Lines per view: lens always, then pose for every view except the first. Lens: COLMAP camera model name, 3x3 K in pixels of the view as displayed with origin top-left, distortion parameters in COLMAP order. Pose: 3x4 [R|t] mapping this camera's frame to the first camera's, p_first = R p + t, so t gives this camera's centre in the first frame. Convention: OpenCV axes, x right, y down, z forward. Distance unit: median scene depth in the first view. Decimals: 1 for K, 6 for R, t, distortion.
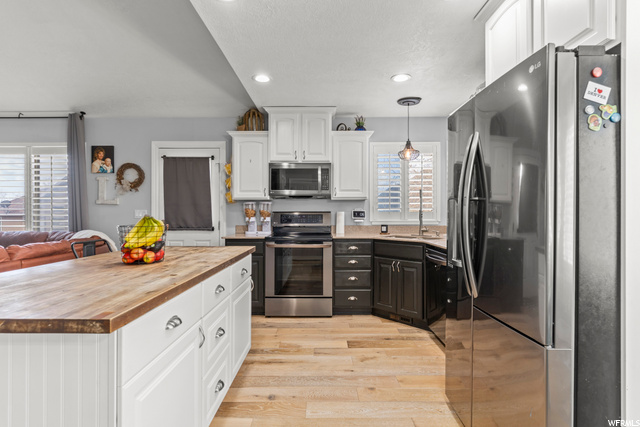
lens RADIAL K [[326.0, 0, 318.8], [0, 326.0, 210.8], [0, 0, 1]] dist [-0.003047, 0.000435]
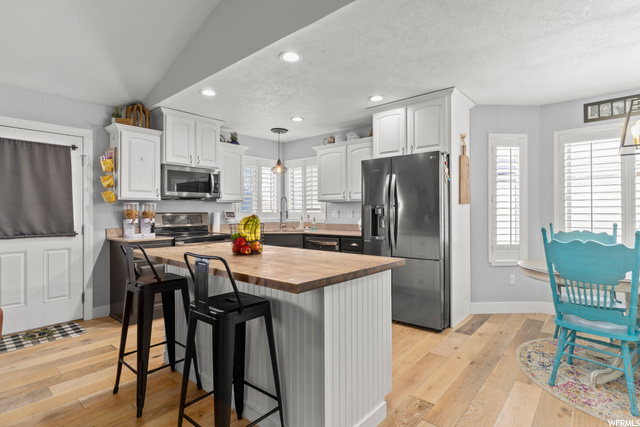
lens RADIAL K [[326.0, 0, 318.8], [0, 326.0, 210.8], [0, 0, 1]] dist [-0.003047, 0.000435]
pose [[0.650948, -0.001547, 0.759121, -0.610306], [0.003111, 0.999995, -0.000630, -0.001021], [-0.759116, 0.002772, 0.650949, -0.004077]]
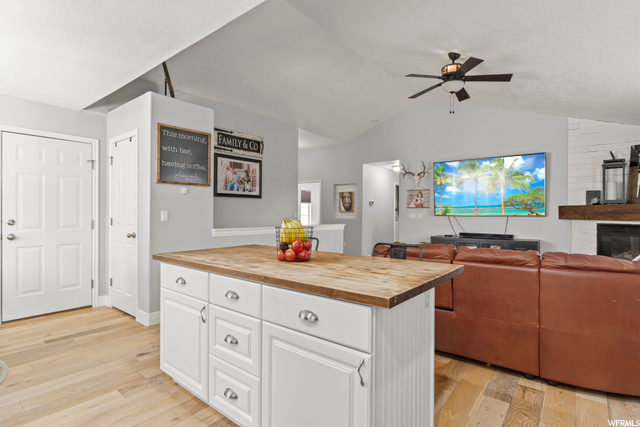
lens RADIAL K [[326.0, 0, 318.8], [0, 326.0, 210.8], [0, 0, 1]] dist [-0.003047, 0.000435]
pose [[-0.623959, -0.008326, -0.781413, 0.136712], [-0.001929, 0.999957, -0.009115, -0.000461], [0.781454, -0.004180, -0.623948, 0.833011]]
